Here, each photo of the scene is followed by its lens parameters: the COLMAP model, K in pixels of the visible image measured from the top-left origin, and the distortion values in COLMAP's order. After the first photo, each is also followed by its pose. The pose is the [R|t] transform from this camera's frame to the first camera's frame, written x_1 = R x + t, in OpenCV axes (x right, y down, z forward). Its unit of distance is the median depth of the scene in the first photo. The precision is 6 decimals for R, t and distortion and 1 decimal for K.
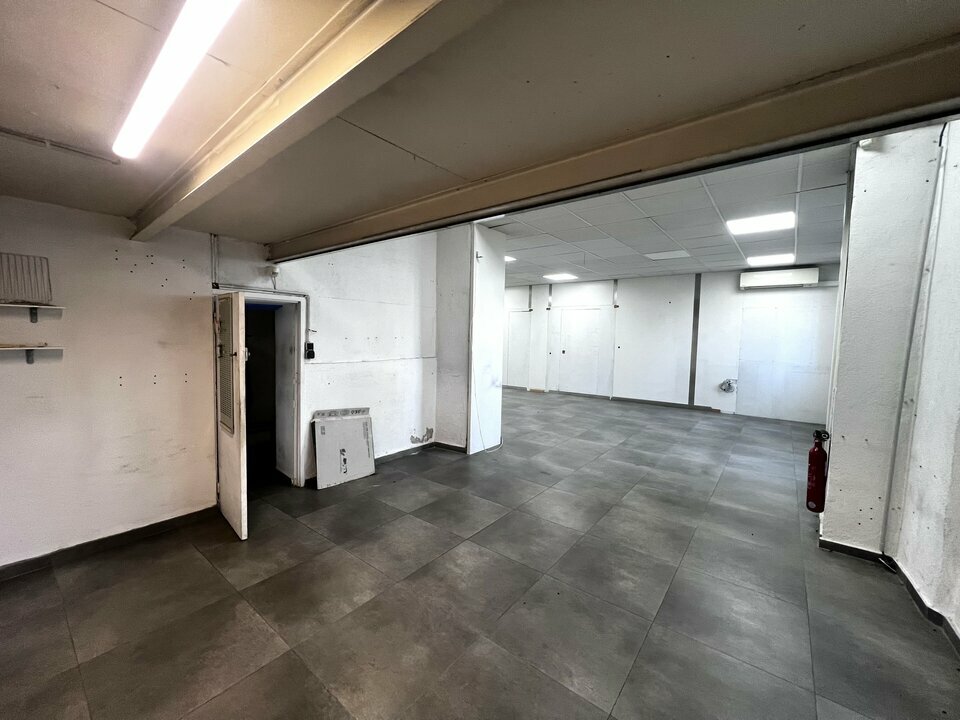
lens RADIAL K [[381.2, 0, 477.9], [0, 381.2, 358.8], [0, 0, 1]] dist [-0.000545, -0.000016]
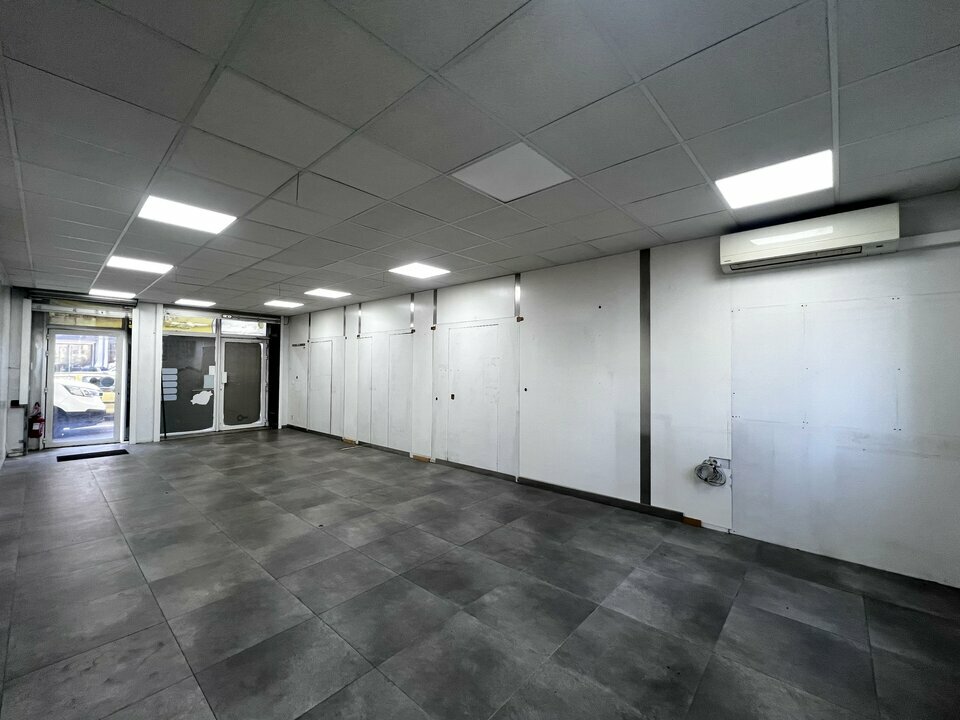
lens RADIAL K [[392.2, 0, 477.8], [0, 392.2, 360.2], [0, 0, 1]] dist [-0.001004, -0.000056]
pose [[0.997990, -0.015608, -0.061424, 0.449981], [0.010498, 0.996522, -0.082661, -0.035195], [0.062500, 0.081850, 0.994683, 0.548436]]
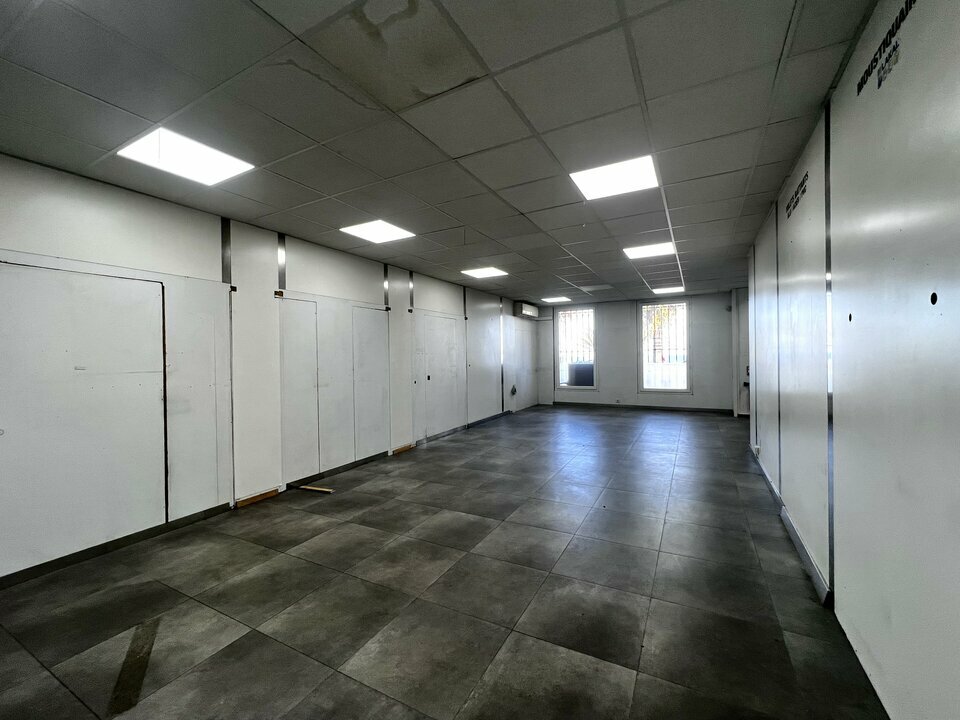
lens RADIAL K [[403.6, 0, 480.0], [0, 403.6, 360.0], [0, 0, 1]] dist [0.000944, 0.000014]
pose [[-0.178901, -0.025409, 0.983539, -0.721842], [0.076802, 0.996255, 0.039708, -0.103769], [-0.980865, 0.082641, -0.176280, 1.527038]]
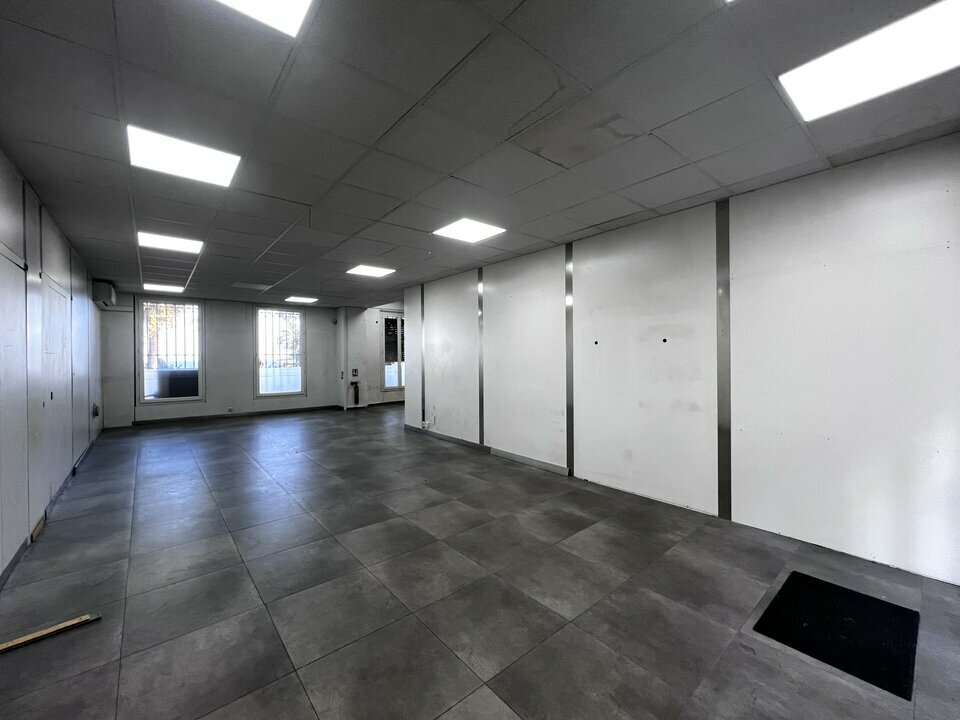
lens RADIAL K [[392.2, 0, 477.8], [0, 392.2, 360.2], [0, 0, 1]] dist [-0.001004, -0.000056]
pose [[-0.981485, -0.015638, 0.190902, -0.399182], [-0.001379, 0.997213, 0.074598, -0.123180], [-0.191536, 0.072953, -0.978771, 1.927525]]
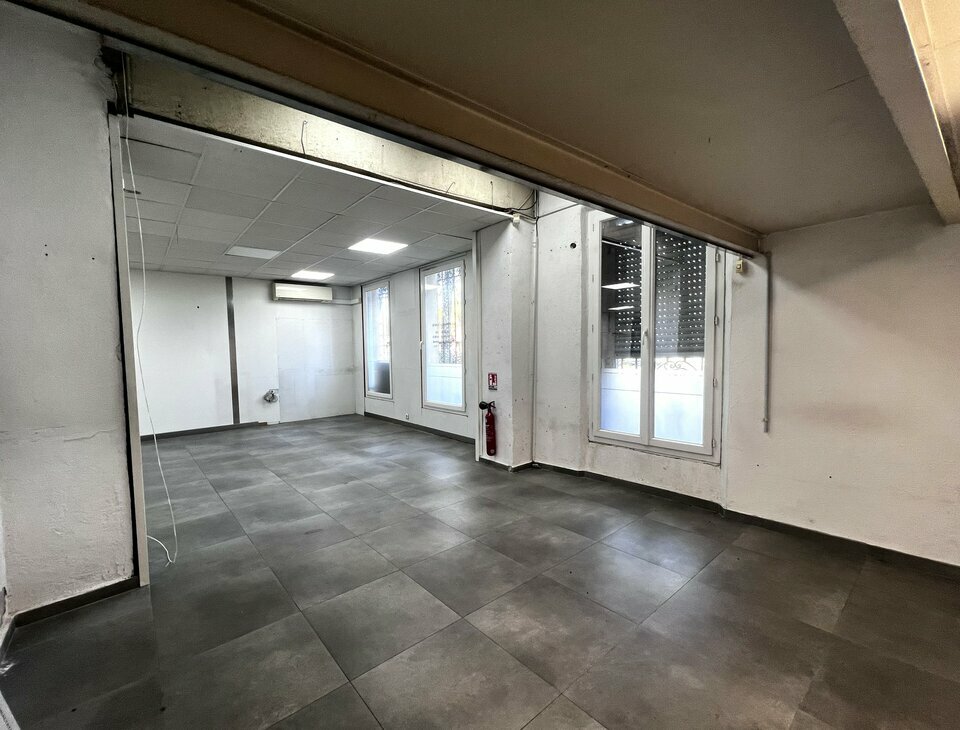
lens RADIAL K [[415.7, 0, 452.7], [0, 415.7, 376.2], [0, 0, 1]] dist [-0.001412, -0.000486]
pose [[0.221313, -0.088723, 0.971158, -0.319278], [0.088362, 0.993581, 0.070635, -0.017585], [-0.971191, 0.070181, 0.227732, 0.337113]]
